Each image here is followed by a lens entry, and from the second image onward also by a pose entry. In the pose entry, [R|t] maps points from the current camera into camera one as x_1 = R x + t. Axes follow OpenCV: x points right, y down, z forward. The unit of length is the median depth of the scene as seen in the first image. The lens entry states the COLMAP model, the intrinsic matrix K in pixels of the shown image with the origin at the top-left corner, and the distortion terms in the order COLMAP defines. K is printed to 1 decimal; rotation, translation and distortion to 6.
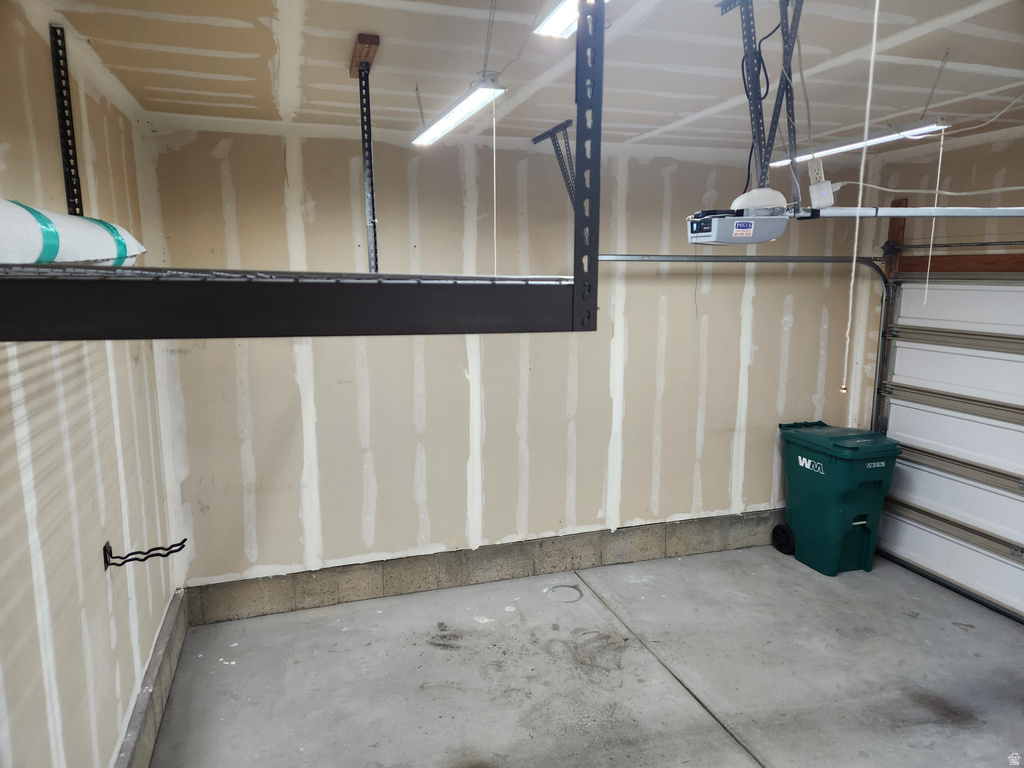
lens RADIAL K [[677.6, 0, 504.4], [0, 677.6, 382.0], [0, 0, 1]] dist [0.086068, -0.070945]
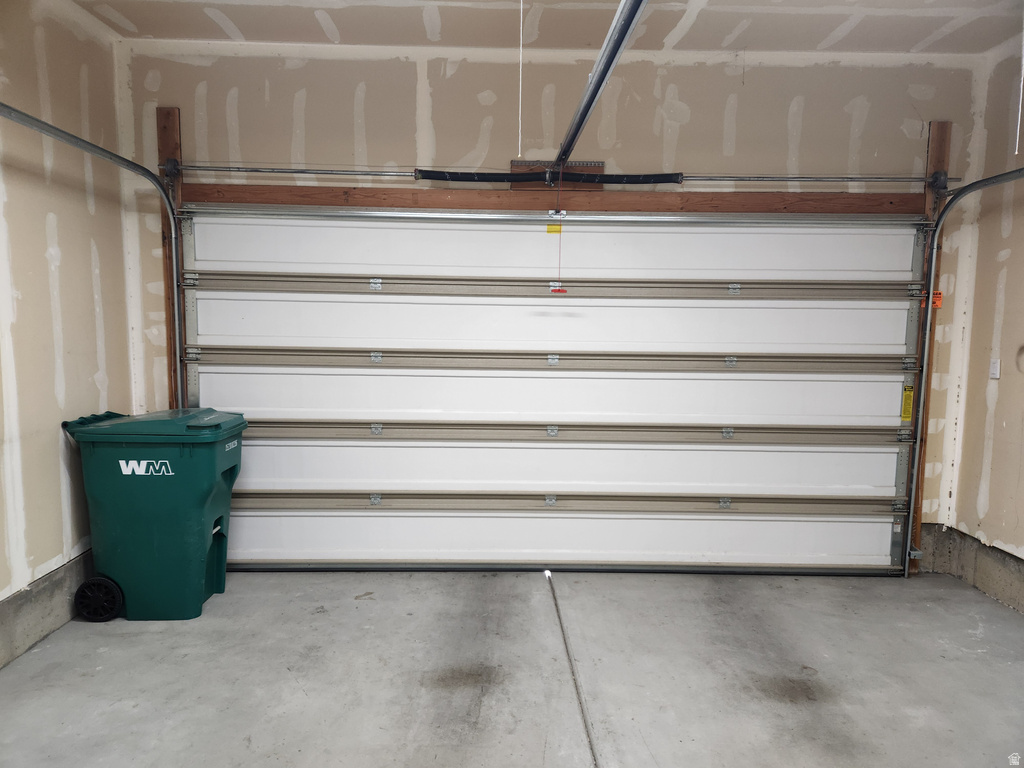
lens RADIAL K [[680.3, 0, 508.4], [0, 680.3, 388.8], [0, 0, 1]] dist [0.087859, -0.076630]
pose [[0.286974, -0.091385, 0.953569, -0.096829], [0.140380, 0.988705, 0.052505, 0.065565], [-0.947597, 0.118794, 0.296561, 0.512327]]
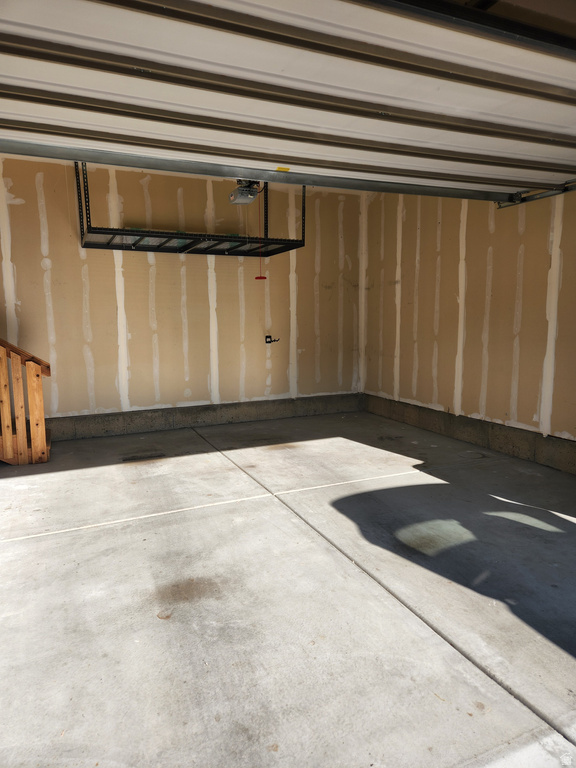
lens RADIAL K [[508.2, 0, 288.0], [0, 508.2, 384.0], [0, 0, 1]] dist [0.086068, -0.070945]
pose [[0.104320, 0.125454, -0.986600, 1.107526], [-0.146066, 0.983188, 0.109575, 0.108503], [0.983759, 0.132678, 0.120891, 0.496499]]
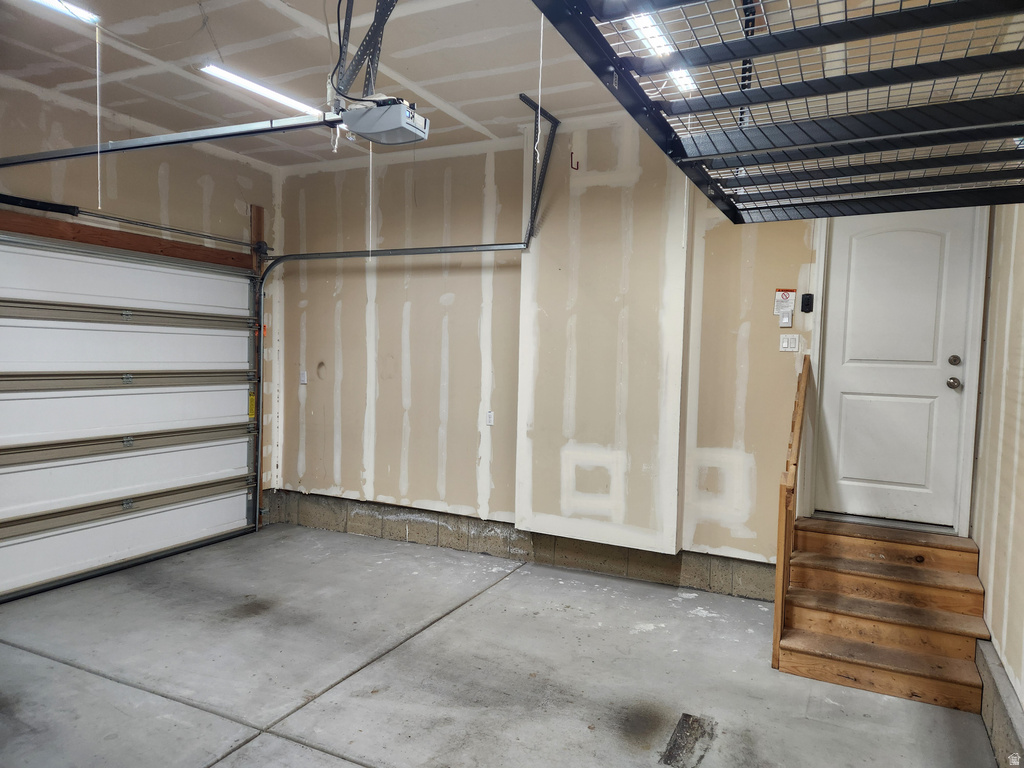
lens RADIAL K [[680.3, 0, 508.4], [0, 680.3, 388.8], [0, 0, 1]] dist [0.087859, -0.076630]
pose [[-0.709273, -0.054081, 0.702856, -0.284672], [0.088642, 0.982297, 0.165033, 0.012702], [-0.699338, 0.179356, -0.691923, 0.821121]]
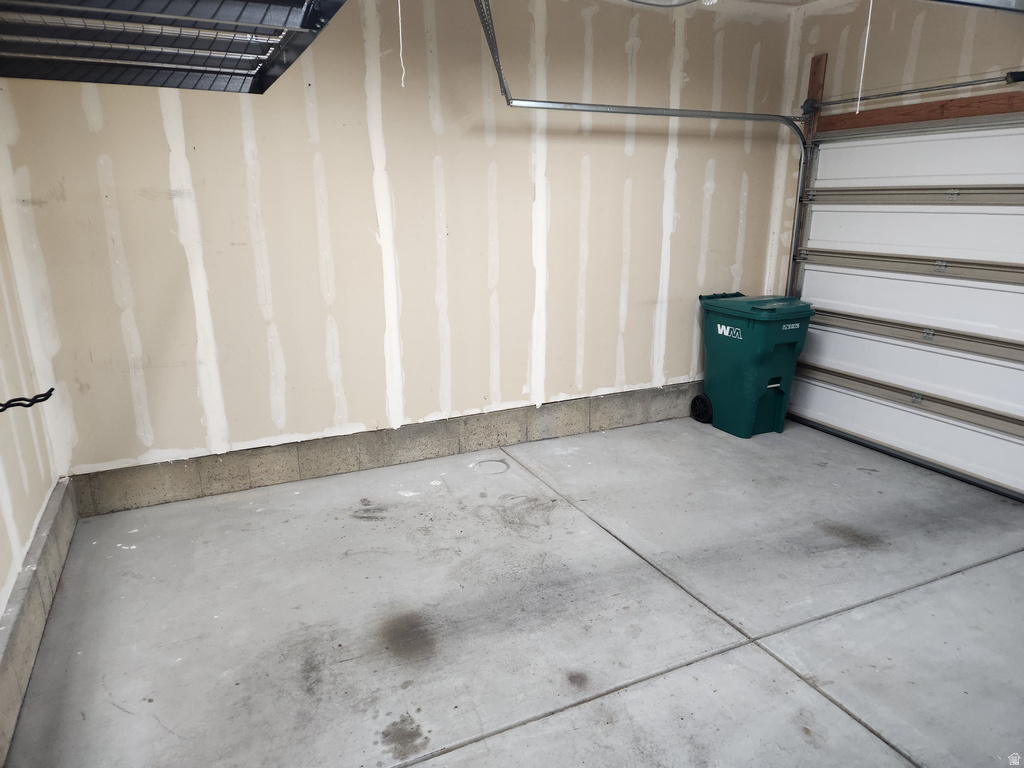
lens RADIAL K [[680.3, 0, 508.4], [0, 680.3, 388.8], [0, 0, 1]] dist [0.087859, -0.076630]
pose [[0.991763, -0.040773, 0.121423, -0.001831], [0.026875, 0.993120, 0.113978, 0.089698], [-0.125235, -0.109776, 0.986035, 0.043856]]
